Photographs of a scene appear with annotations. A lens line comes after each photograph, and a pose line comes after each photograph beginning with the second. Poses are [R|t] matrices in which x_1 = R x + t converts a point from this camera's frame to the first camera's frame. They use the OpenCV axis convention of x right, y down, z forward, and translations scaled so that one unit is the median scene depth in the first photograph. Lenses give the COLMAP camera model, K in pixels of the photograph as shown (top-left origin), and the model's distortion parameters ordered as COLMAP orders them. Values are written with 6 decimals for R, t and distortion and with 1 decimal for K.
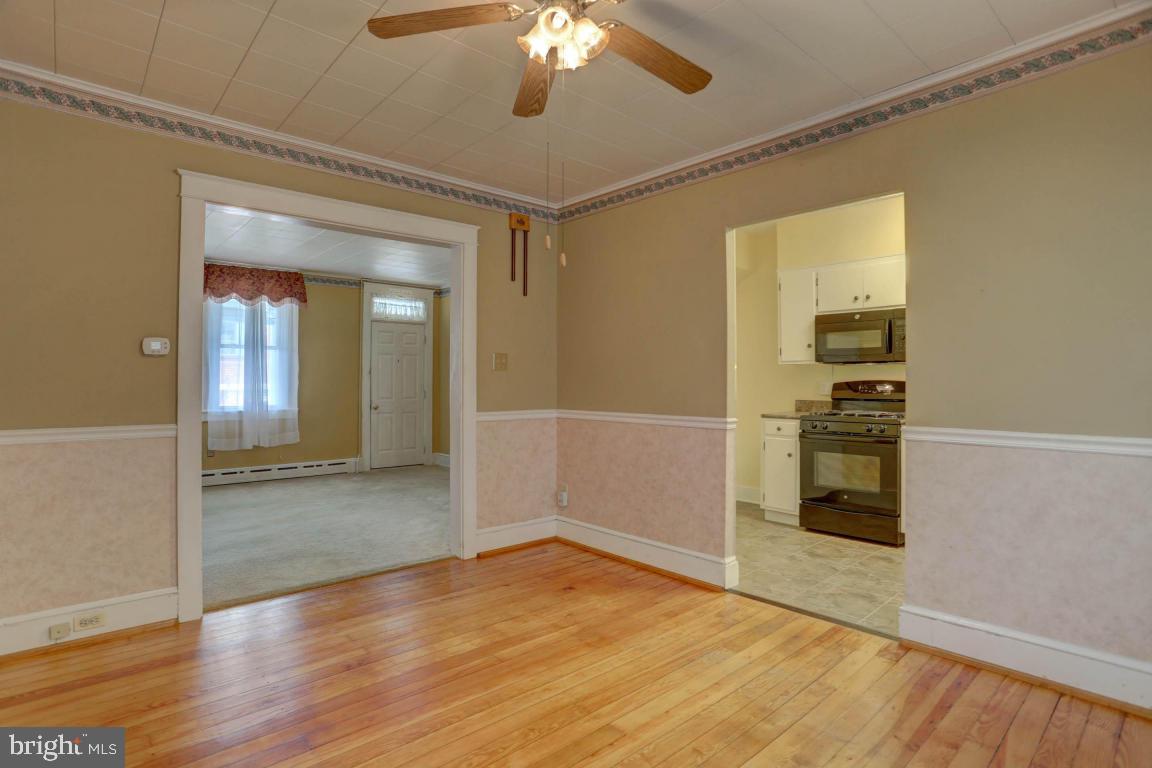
lens RADIAL K [[633.8, 0, 588.1], [0, 633.8, 374.0], [0, 0, 1]] dist [-0.030773, 0.001238]
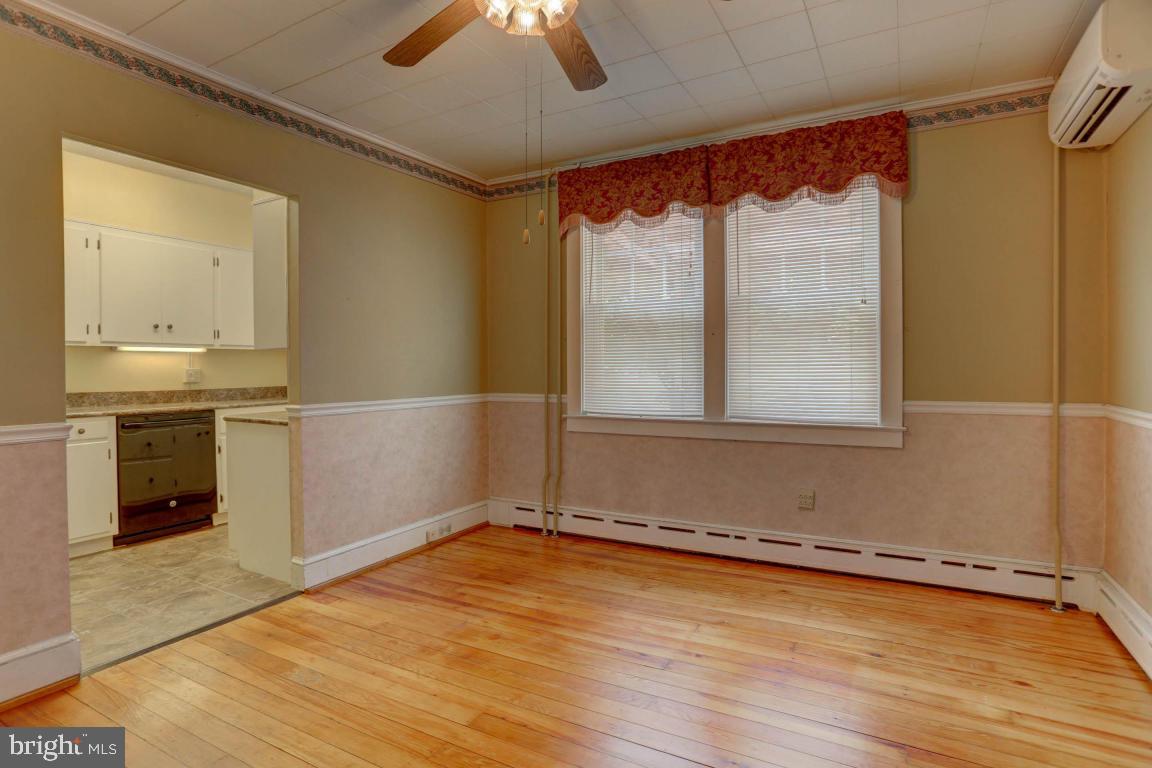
lens RADIAL K [[568.2, 0, 565.6], [0, 568.2, 373.7], [0, 0, 1]] dist [-0.050708, 0.014477]
pose [[-0.318299, -0.004186, 0.947981, -0.659405], [-0.005585, 0.999981, 0.002541, 0.021048], [-0.947974, -0.004486, -0.318316, 0.922918]]
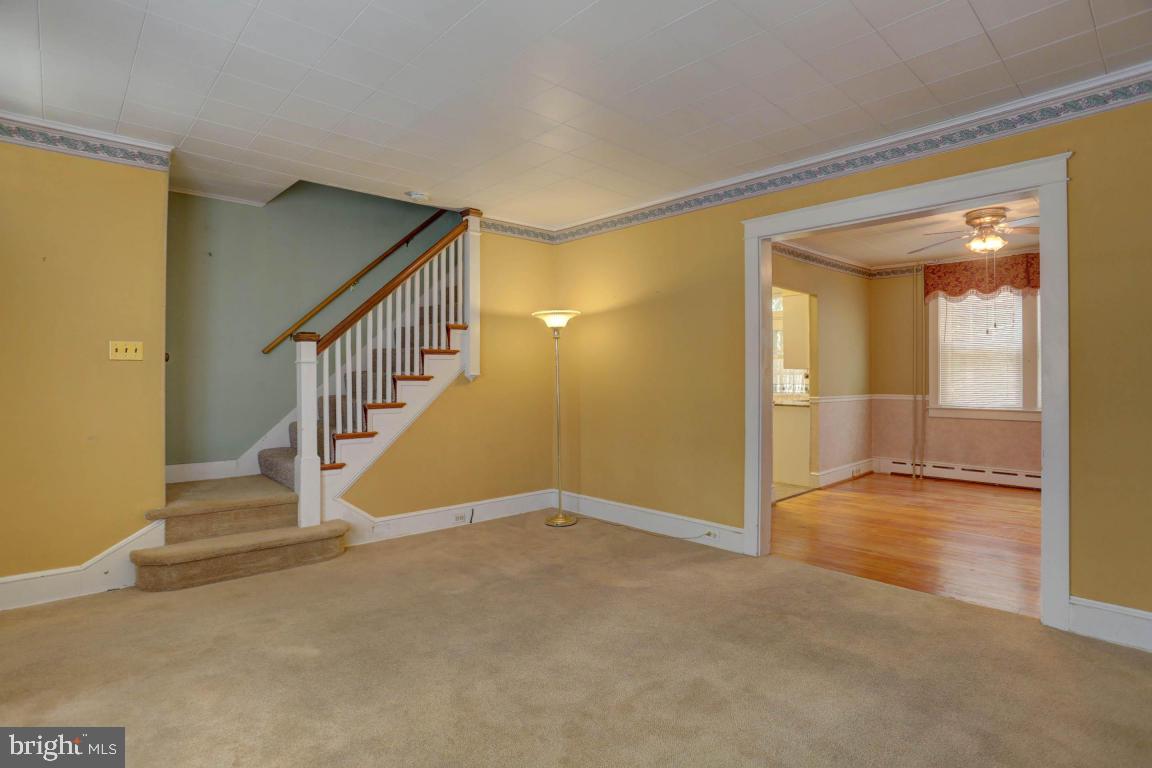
lens RADIAL K [[585.8, 0, 594.7], [0, 585.8, 369.6], [0, 0, 1]] dist [-0.072497, 0.023746]
pose [[-0.055737, 0.014131, 0.998345, -1.715623], [-0.014529, 0.999782, -0.014962, 0.025176], [-0.998340, -0.015339, -0.055520, 2.074880]]
